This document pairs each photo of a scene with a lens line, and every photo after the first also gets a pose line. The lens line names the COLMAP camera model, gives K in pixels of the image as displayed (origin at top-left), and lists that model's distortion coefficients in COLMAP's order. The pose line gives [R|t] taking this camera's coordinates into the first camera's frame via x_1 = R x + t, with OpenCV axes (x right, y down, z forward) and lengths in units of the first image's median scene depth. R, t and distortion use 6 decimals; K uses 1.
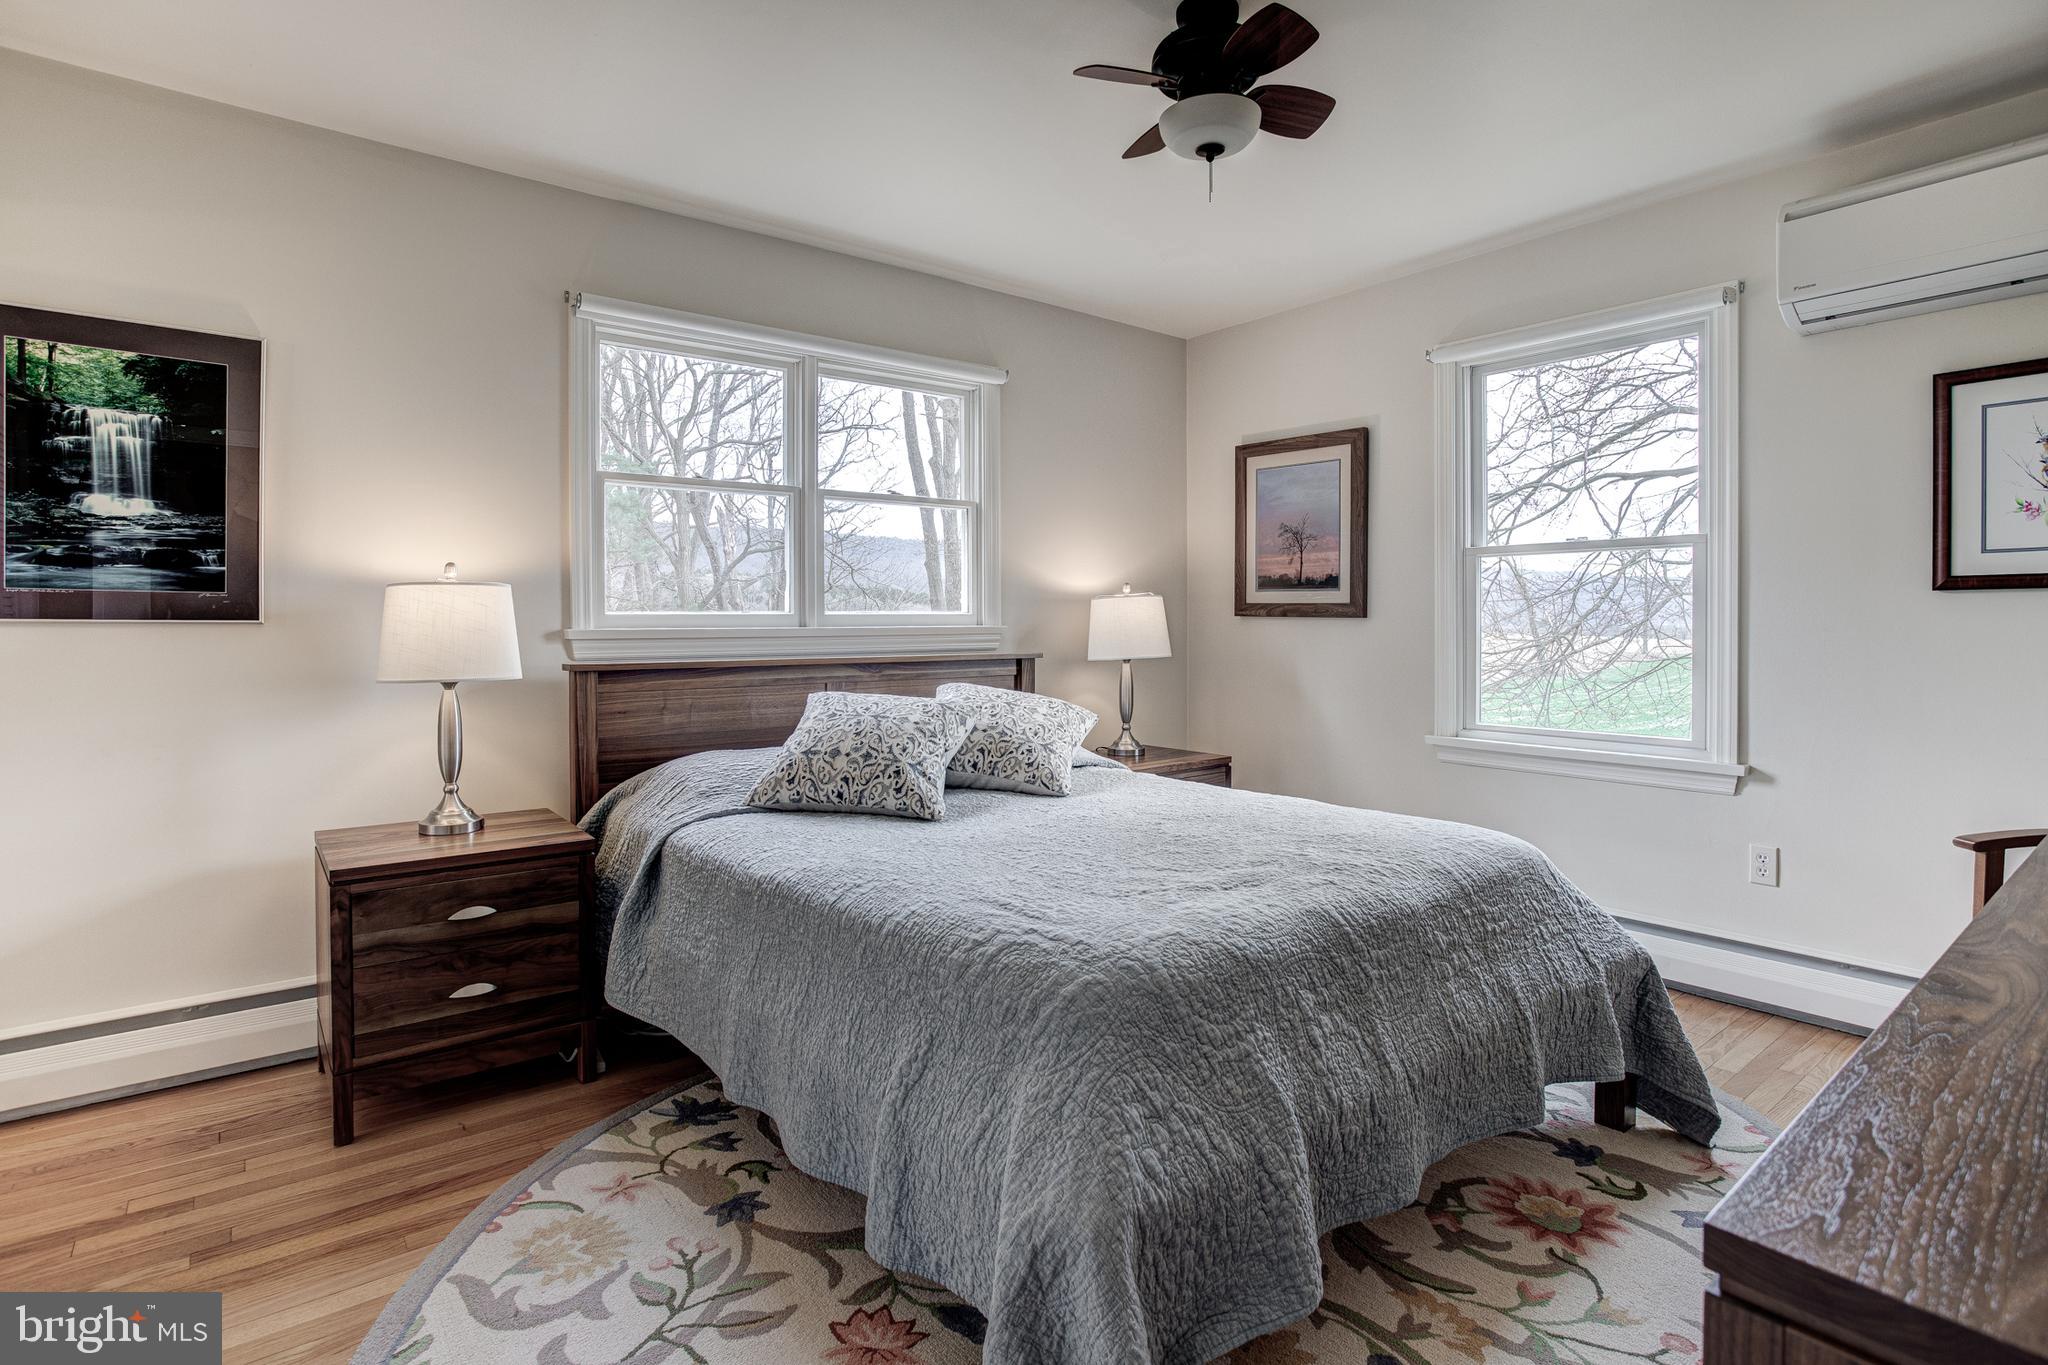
lens RADIAL K [[1020.1, 0, 1022.3], [0, 1020.1, 679.2], [0, 0, 1]] dist [-0.043577, 0.016331]
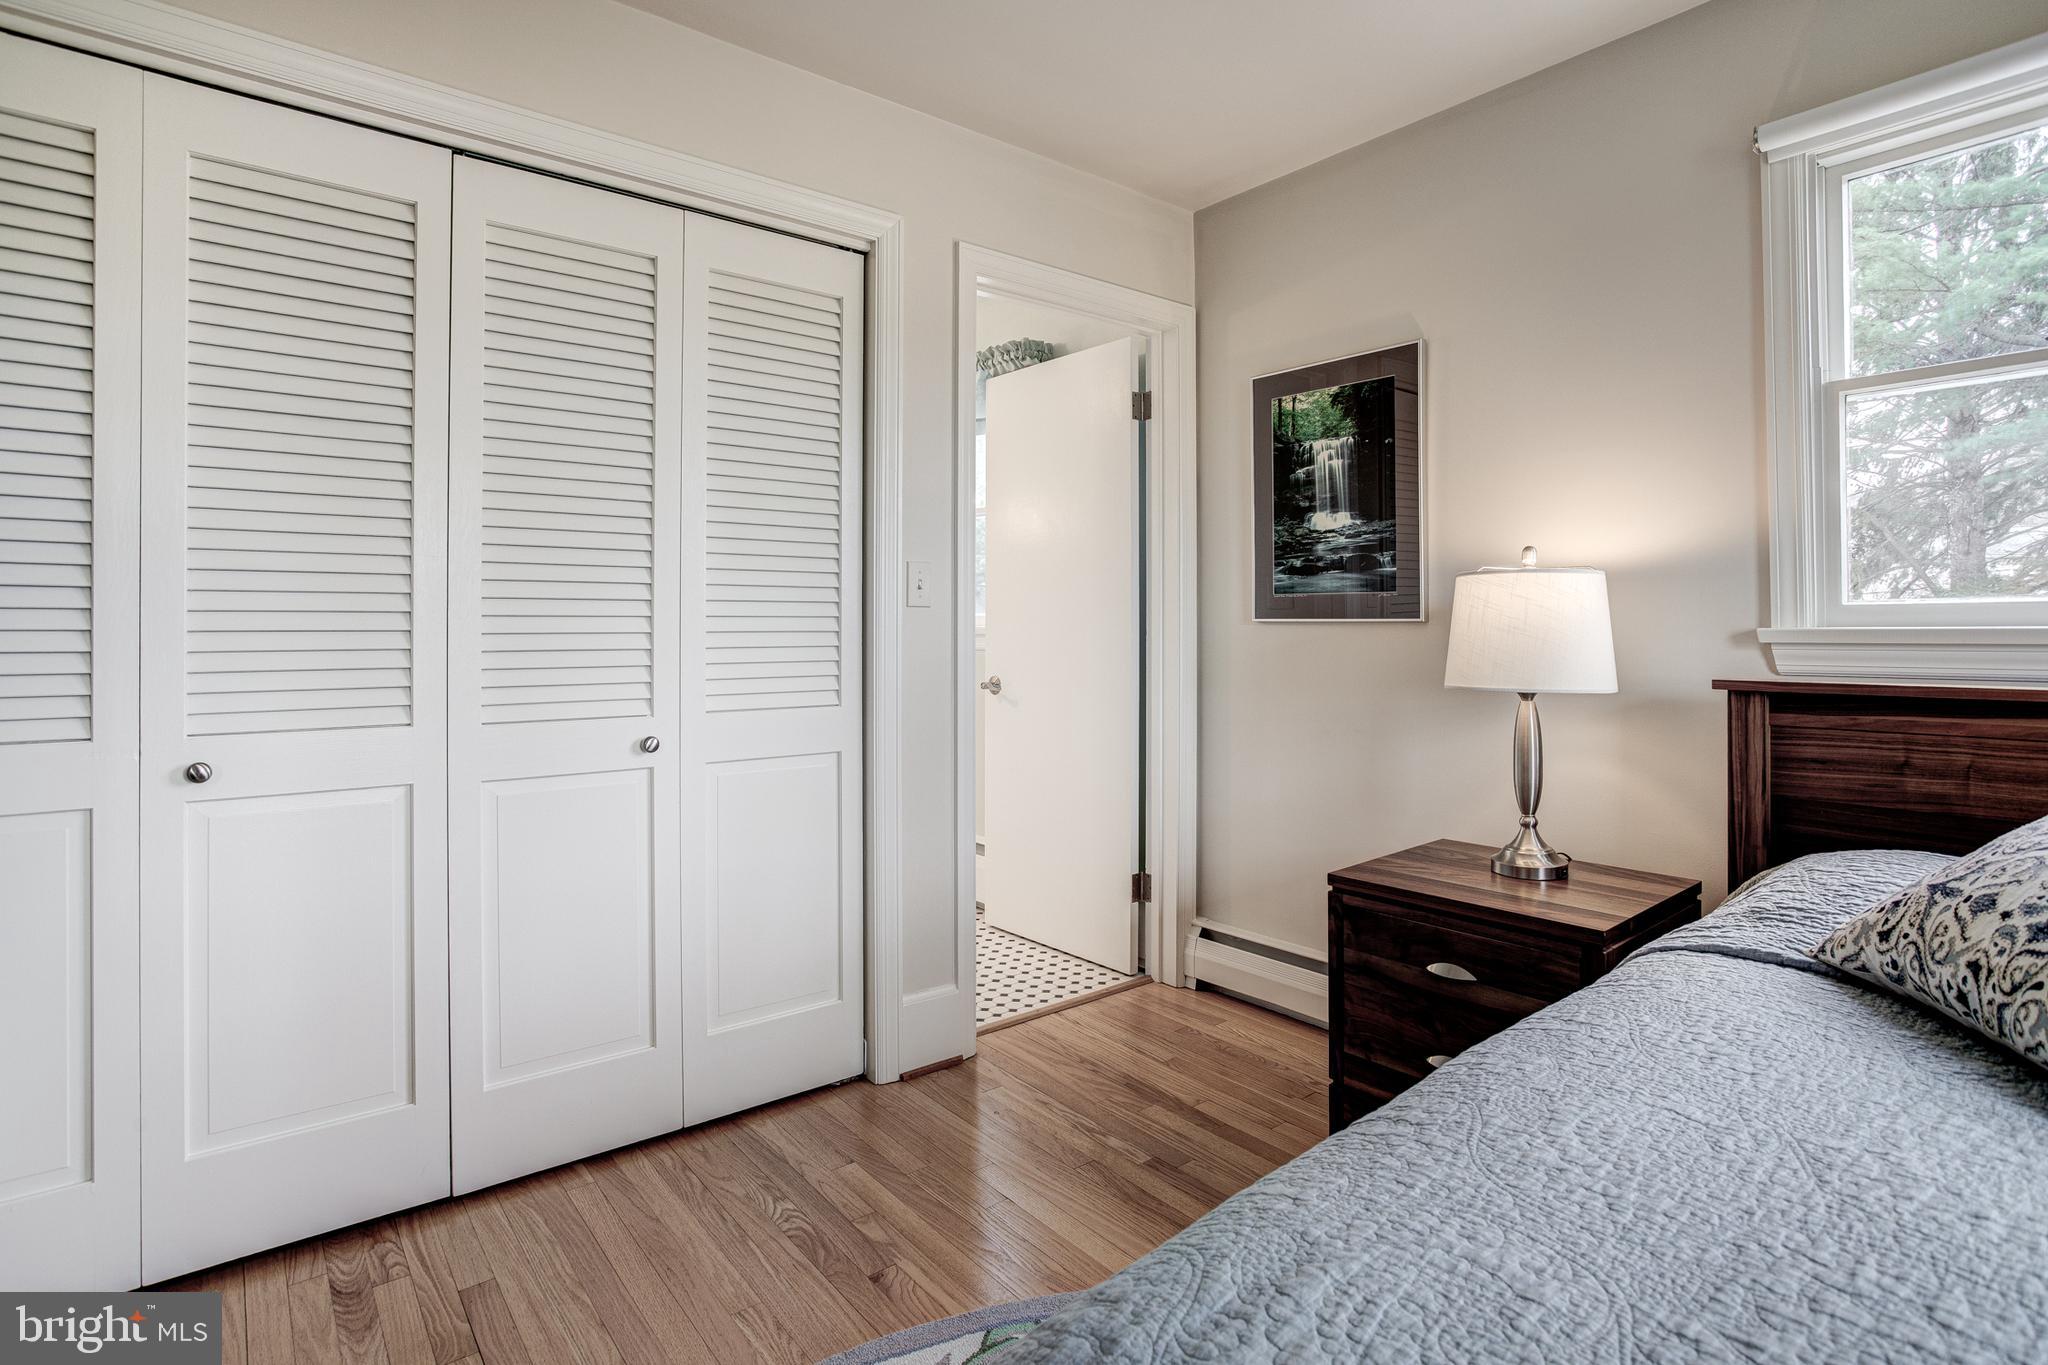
lens RADIAL K [[1020.1, 0, 991.4], [0, 1020.1, 639.0], [0, 0, 1]] dist [-0.043577, 0.016331]
pose [[0.009350, 0.012022, -0.999884, 0.271329], [-0.050348, 0.998665, 0.011537, -0.030223], [0.998688, 0.050234, 0.009943, 0.597151]]
